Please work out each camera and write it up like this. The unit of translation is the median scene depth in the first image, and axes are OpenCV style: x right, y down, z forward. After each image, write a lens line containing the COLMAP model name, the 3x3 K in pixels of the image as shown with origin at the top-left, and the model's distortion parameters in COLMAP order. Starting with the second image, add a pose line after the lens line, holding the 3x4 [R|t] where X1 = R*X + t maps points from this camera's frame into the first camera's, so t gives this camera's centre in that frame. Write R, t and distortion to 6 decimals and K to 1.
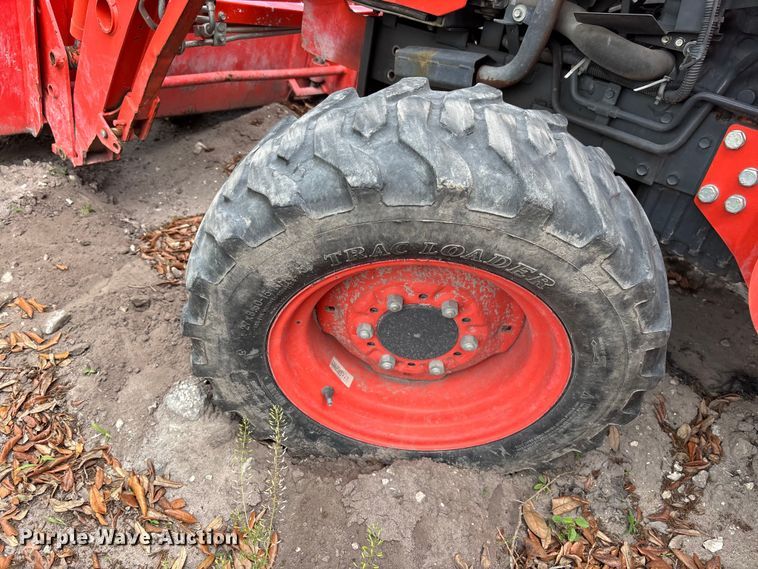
lens RADIAL K [[562.3, 0, 379.0], [0, 562.3, 284.5], [0, 0, 1]] dist [0.057065, -0.076786]
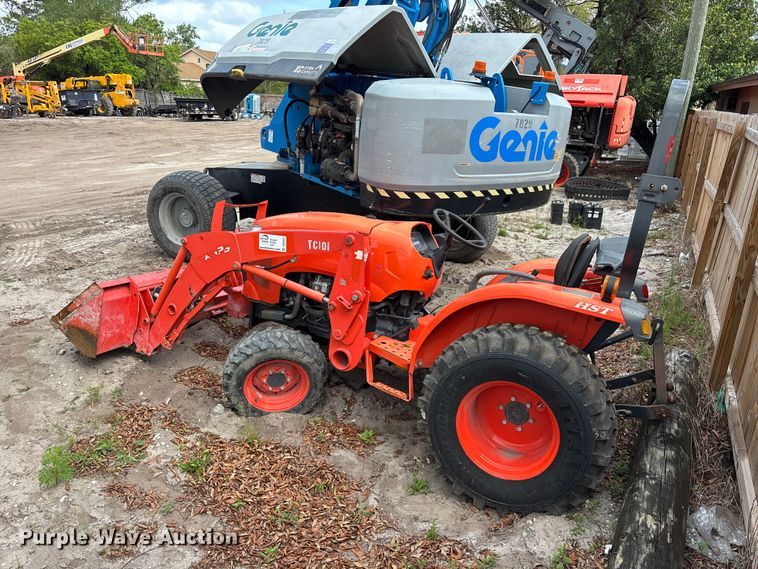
lens RADIAL K [[481.3, 0, 379.0], [0, 481.3, 284.5], [0, 0, 1]] dist [-0.001620, -0.000407]
pose [[0.948223, -0.097645, 0.302223, -0.240198], [0.176790, 0.952794, -0.246838, 0.450587], [-0.263853, 0.287488, 0.920724, -2.922181]]
